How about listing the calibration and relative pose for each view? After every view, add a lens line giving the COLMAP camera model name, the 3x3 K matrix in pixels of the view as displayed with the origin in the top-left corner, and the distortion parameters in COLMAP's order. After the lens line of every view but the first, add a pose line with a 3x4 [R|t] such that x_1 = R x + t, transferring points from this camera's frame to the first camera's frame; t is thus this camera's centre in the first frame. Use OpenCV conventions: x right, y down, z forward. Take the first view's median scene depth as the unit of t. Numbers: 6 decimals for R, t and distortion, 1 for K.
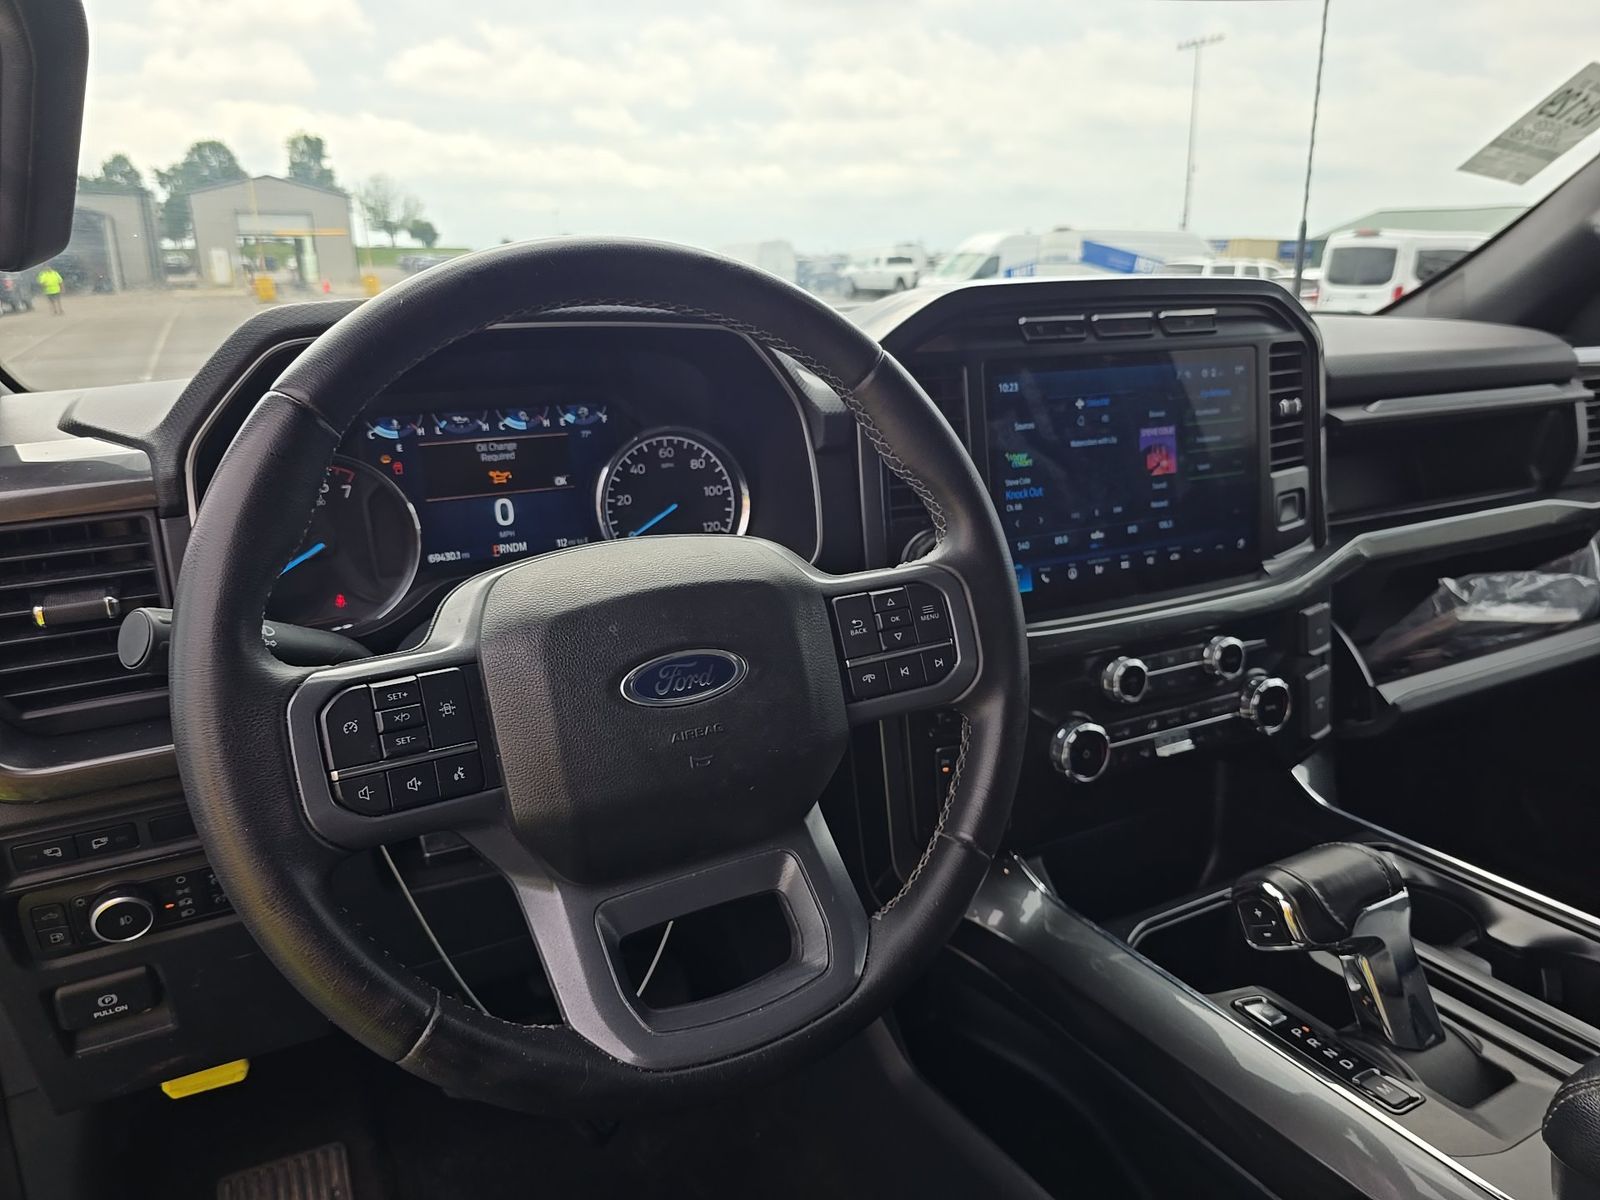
lens RADIAL K [[1072.6, 0, 813.2], [0, 1072.6, 623.7], [0, 0, 1]] dist [0.062576, -0.062586]
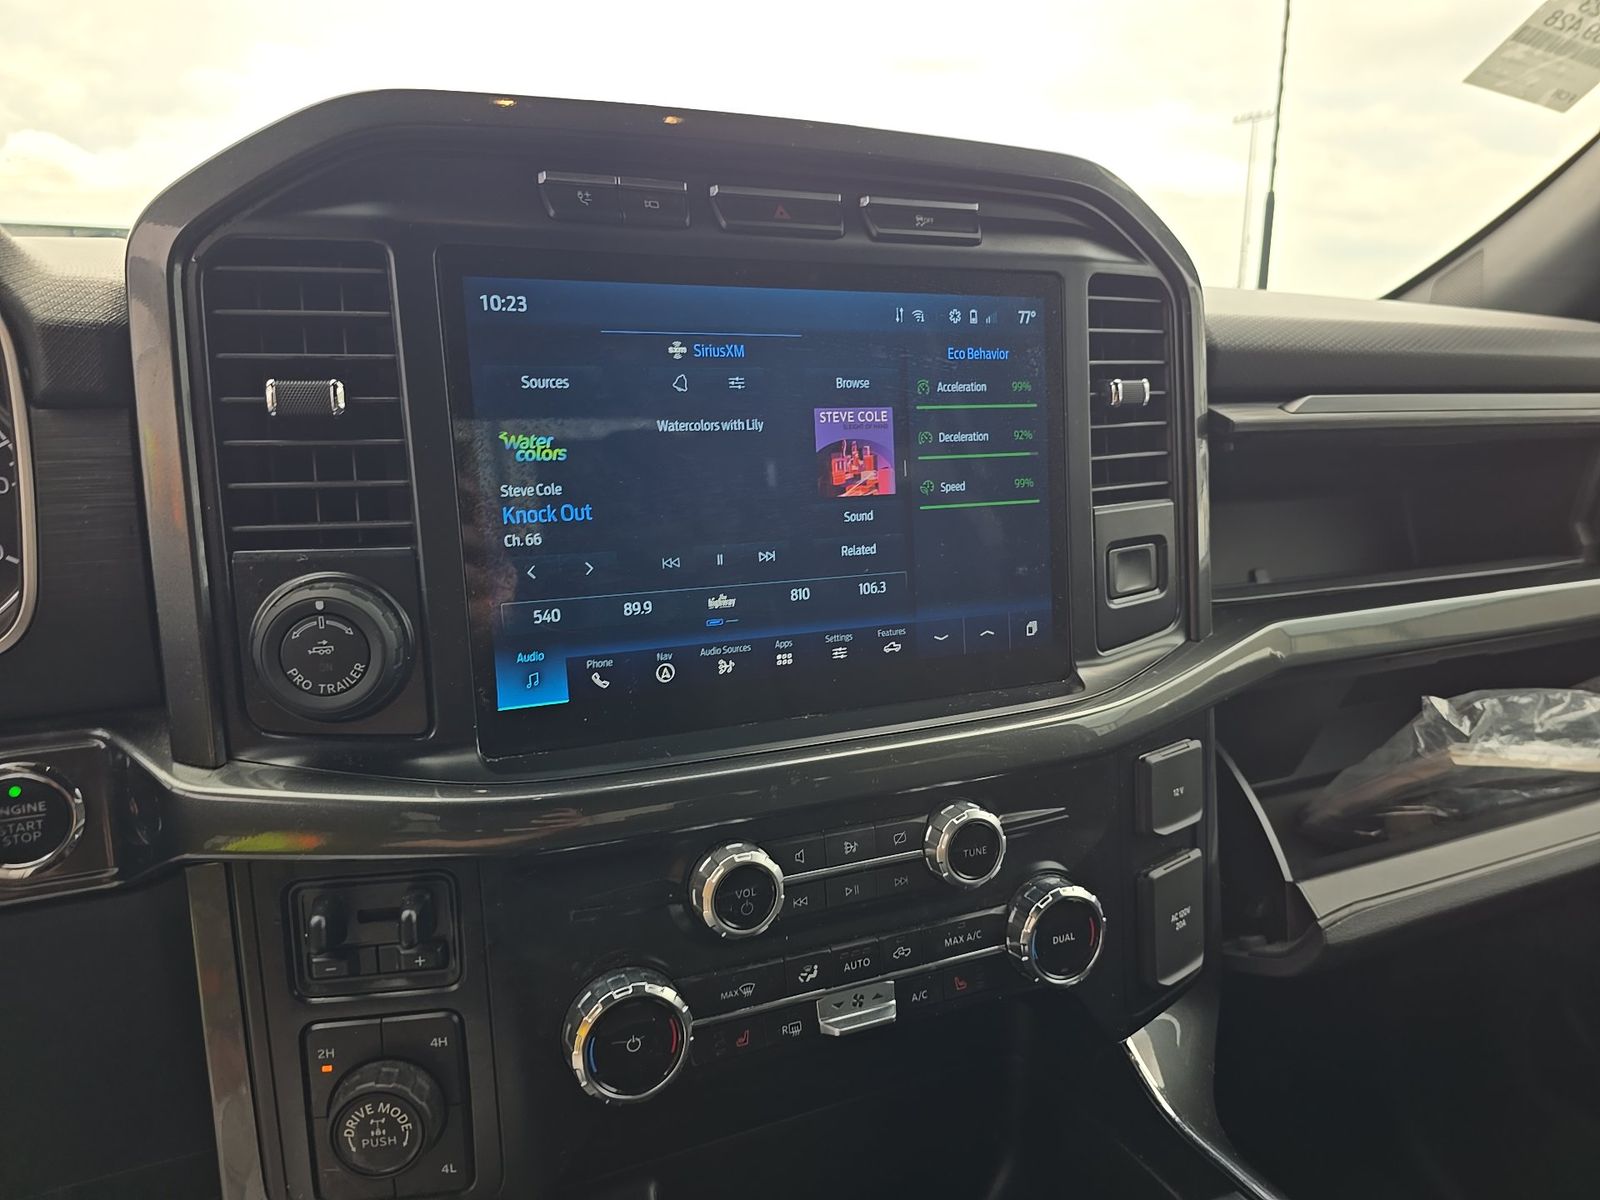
lens RADIAL K [[1071.3, 0, 799.8], [0, 1071.3, 611.7], [0, 0, 1]] dist [0.051327, -0.055635]
pose [[0.997694, 0.044883, -0.050906, 0.301032], [-0.047763, 0.997241, -0.056833, -0.045149], [0.048215, 0.059133, 0.997085, 0.436918]]
